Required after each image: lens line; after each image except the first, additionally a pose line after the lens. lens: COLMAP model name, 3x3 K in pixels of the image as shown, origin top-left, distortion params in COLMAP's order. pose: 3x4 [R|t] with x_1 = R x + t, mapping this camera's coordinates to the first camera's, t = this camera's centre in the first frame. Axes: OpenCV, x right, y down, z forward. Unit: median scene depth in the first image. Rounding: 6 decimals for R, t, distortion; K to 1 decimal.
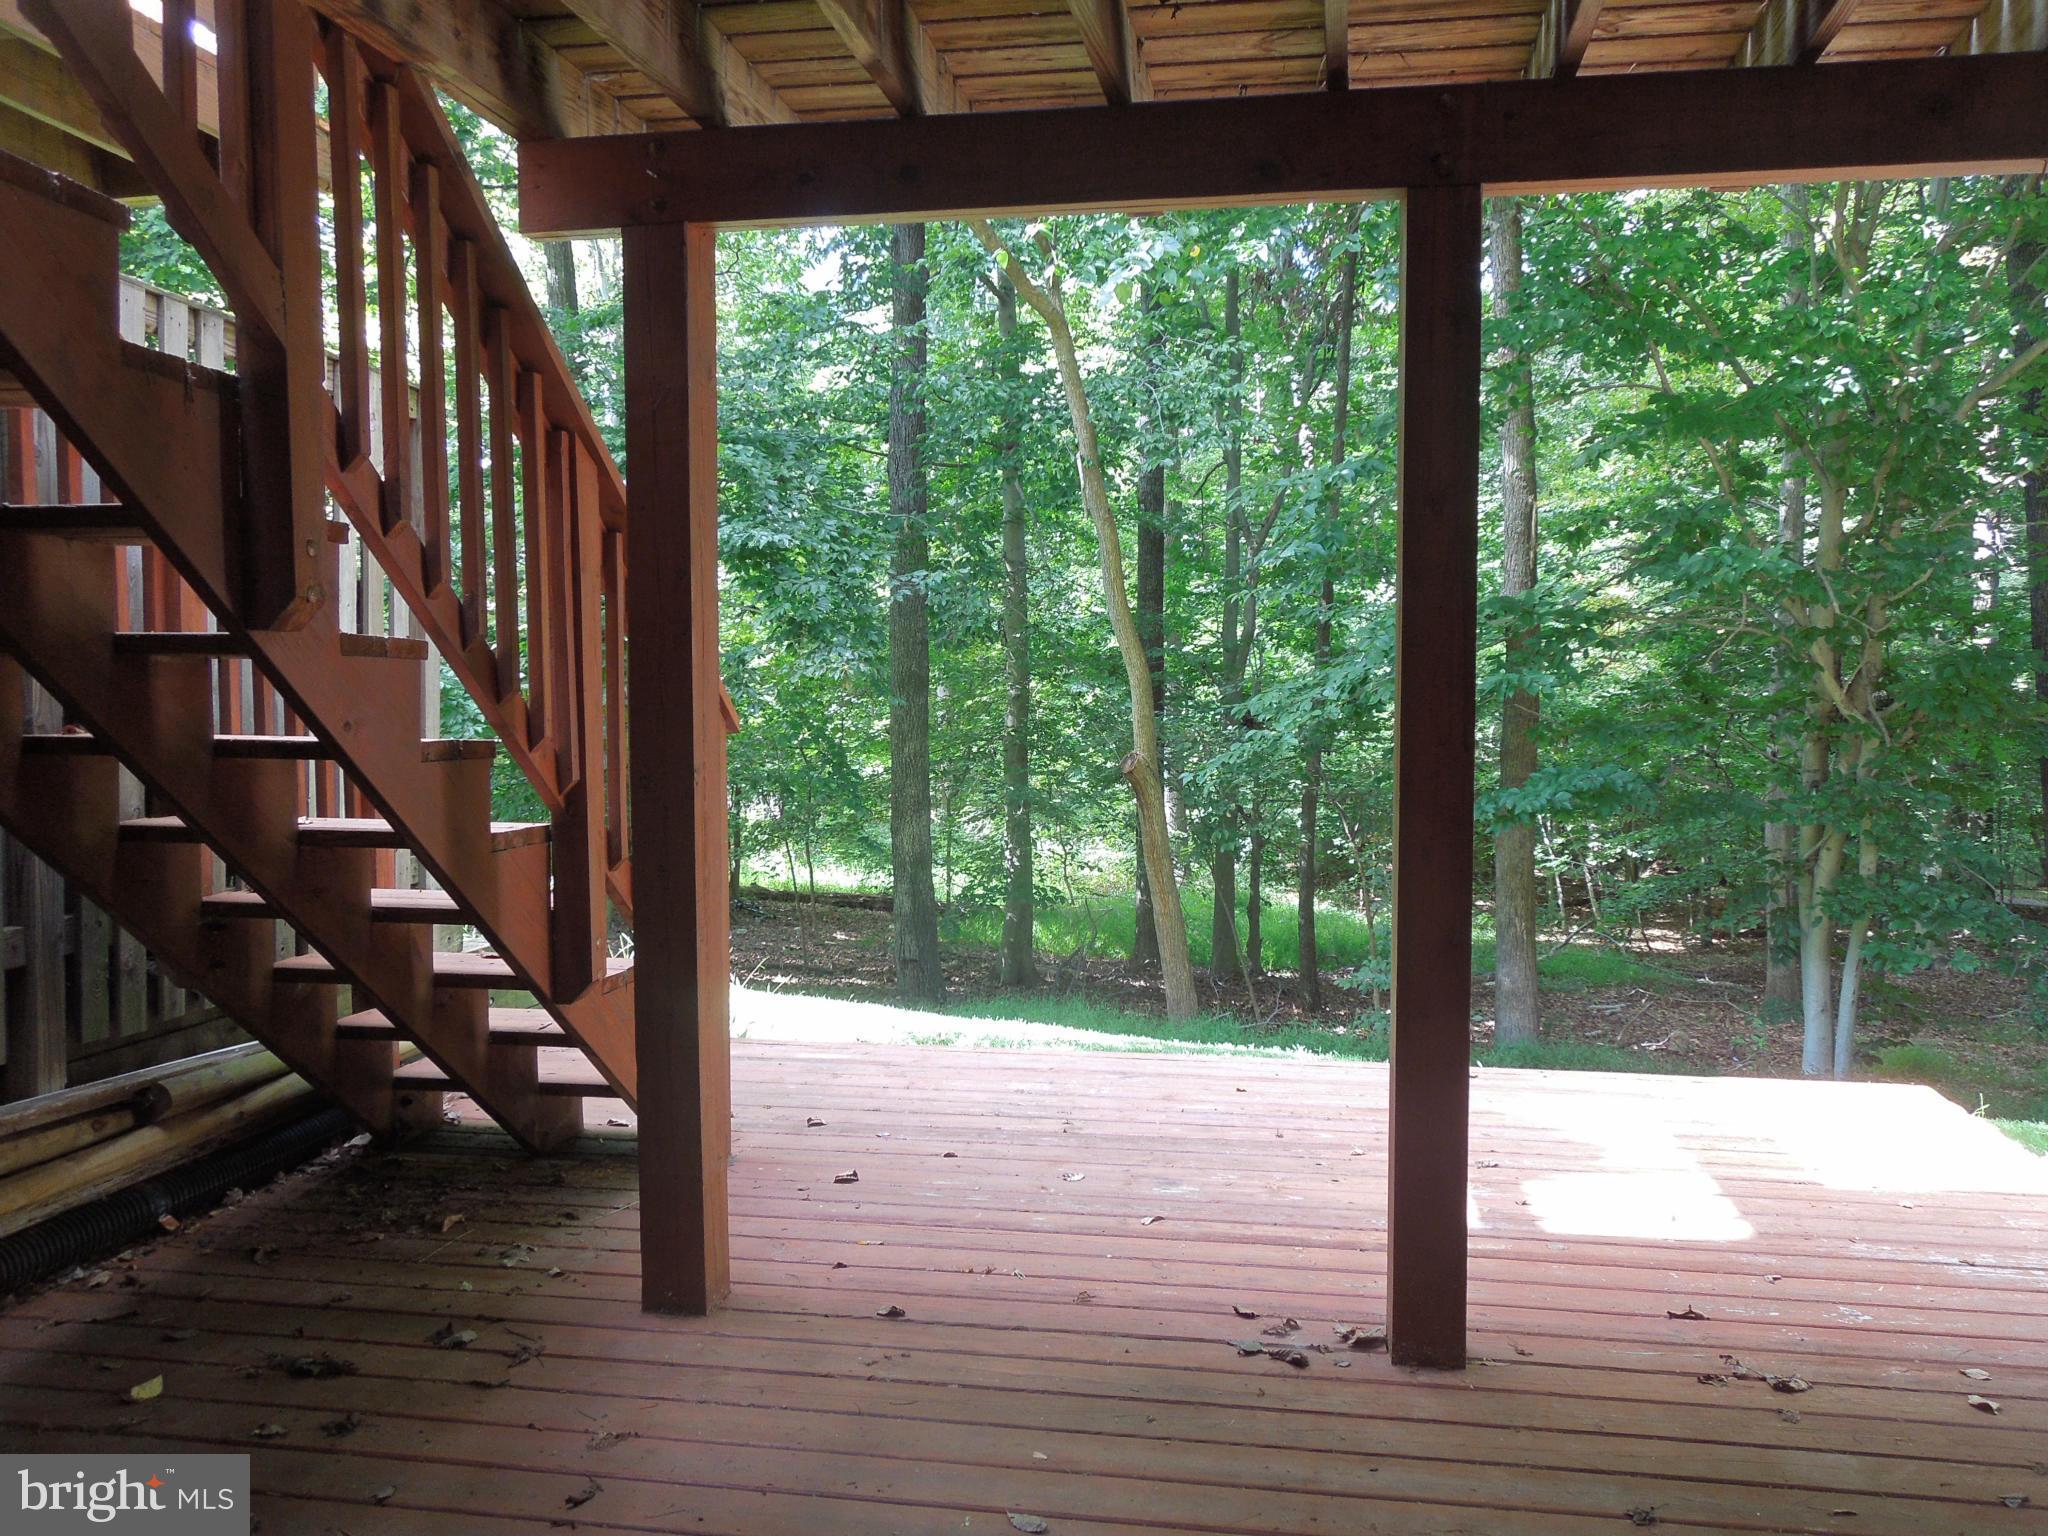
lens RADIAL K [[1641.6, 0, 1029.1], [0, 1641.6, 837.5], [0, 0, 1]] dist [-0.066750, 0.142257]
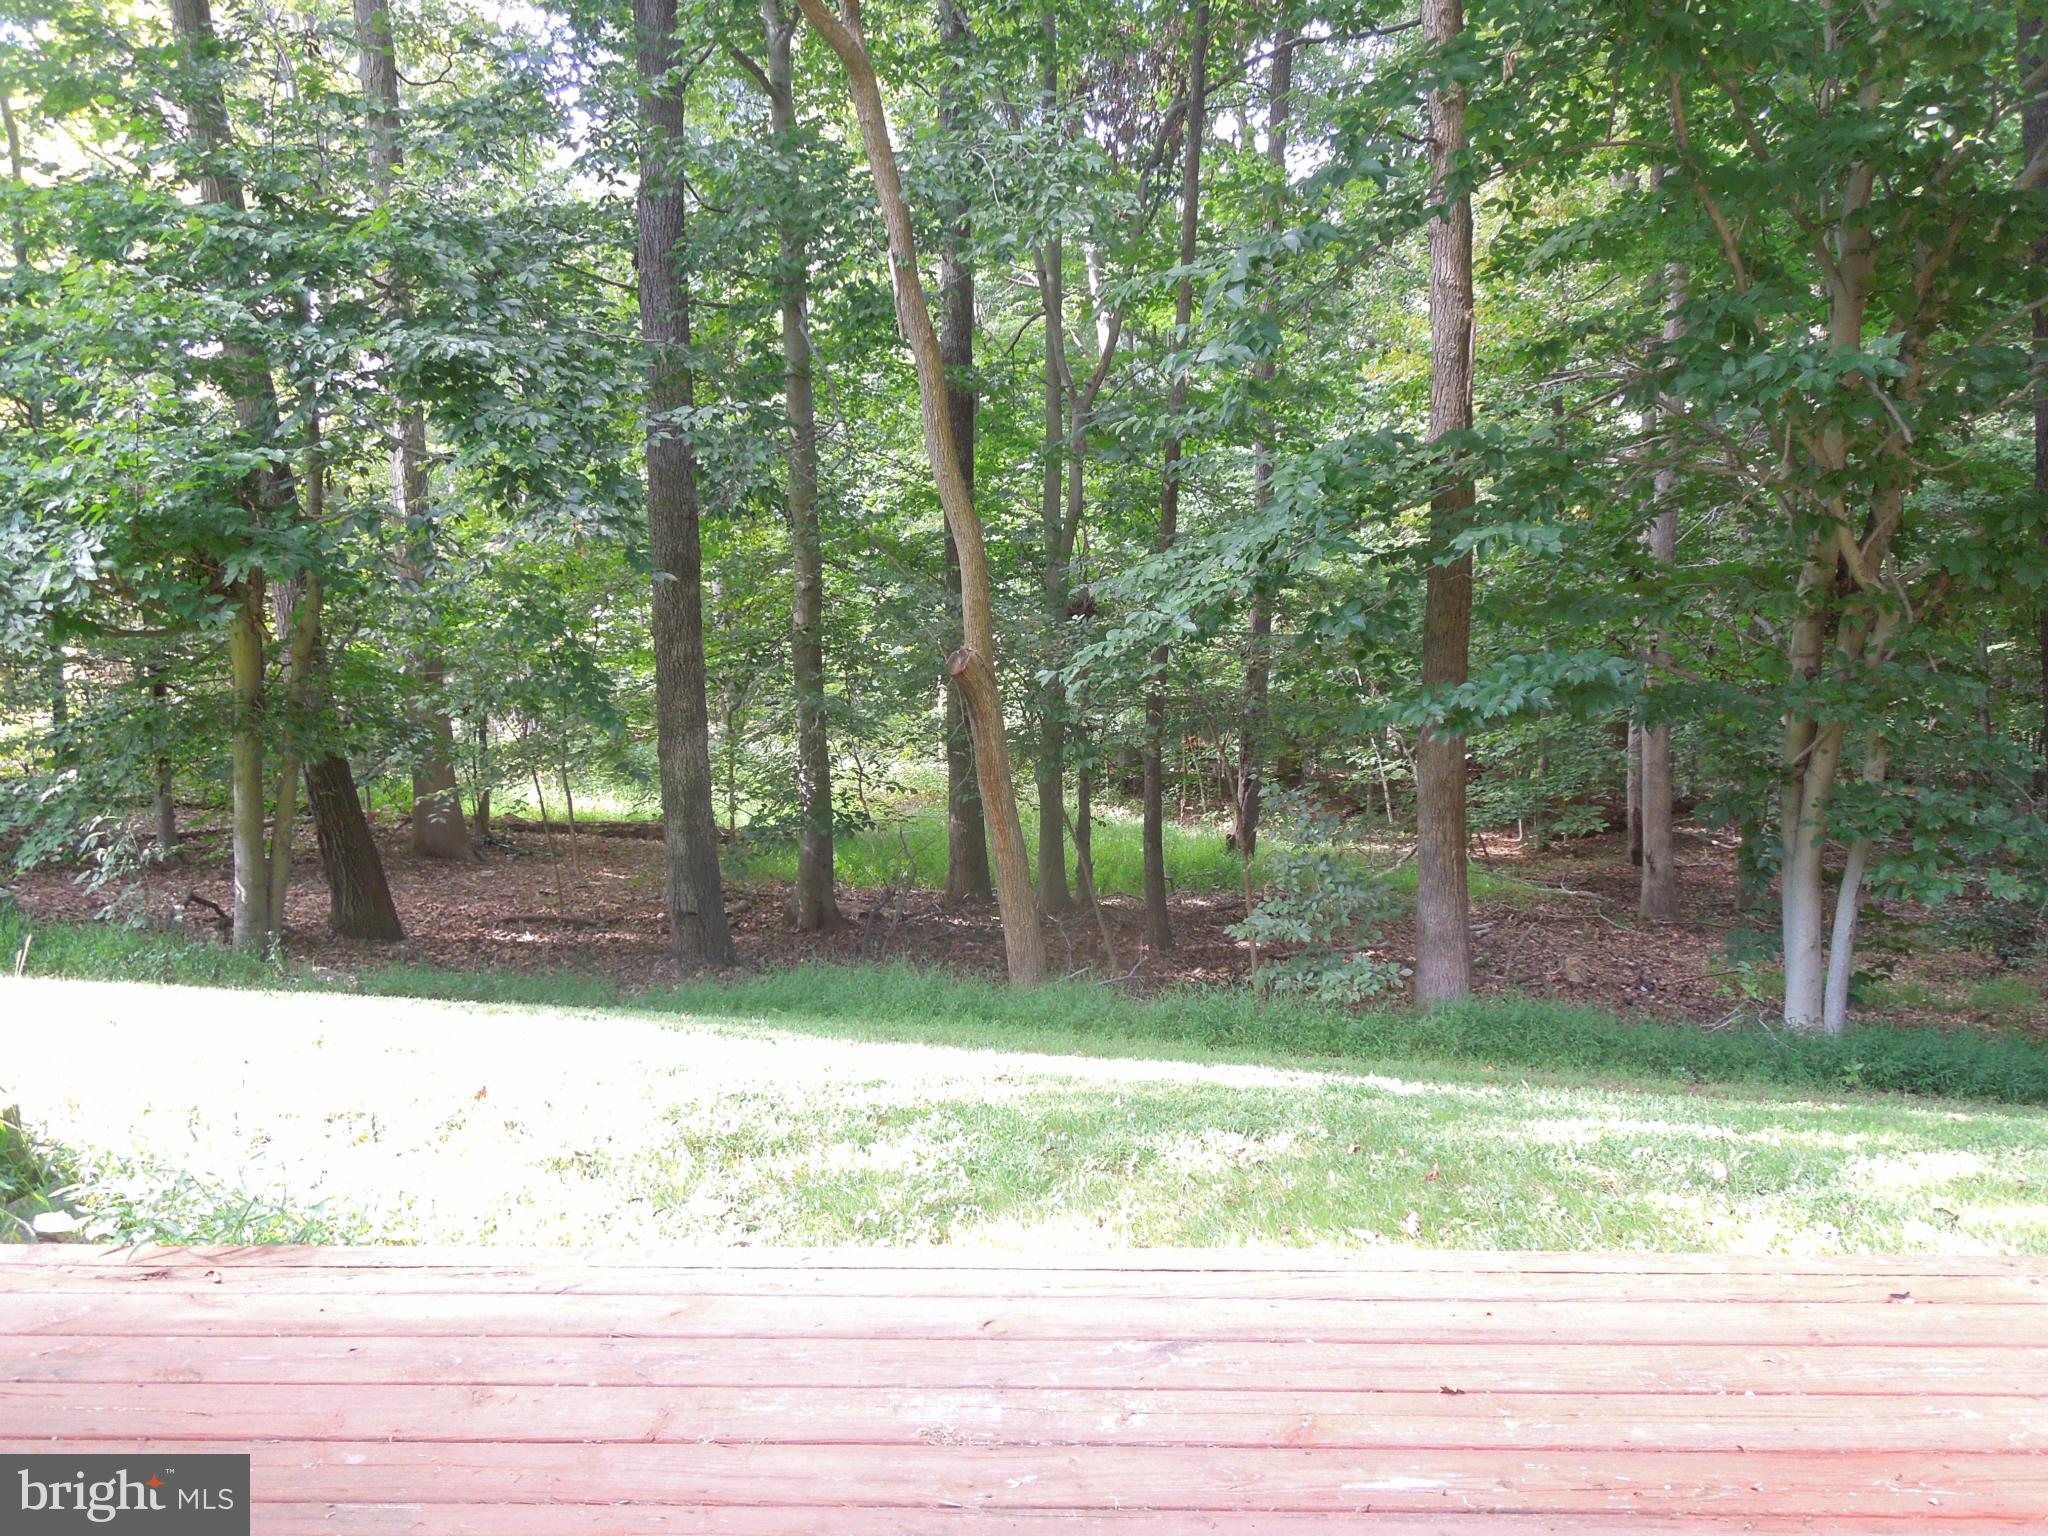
lens RADIAL K [[1641.6, 0, 1029.1], [0, 1641.6, 837.5], [0, 0, 1]] dist [-0.066750, 0.142257]
pose [[0.991070, -0.029663, 0.129999, -0.008639], [0.022499, 0.998164, 0.056234, -0.003386], [-0.131429, -0.052807, 0.989918, 0.162661]]
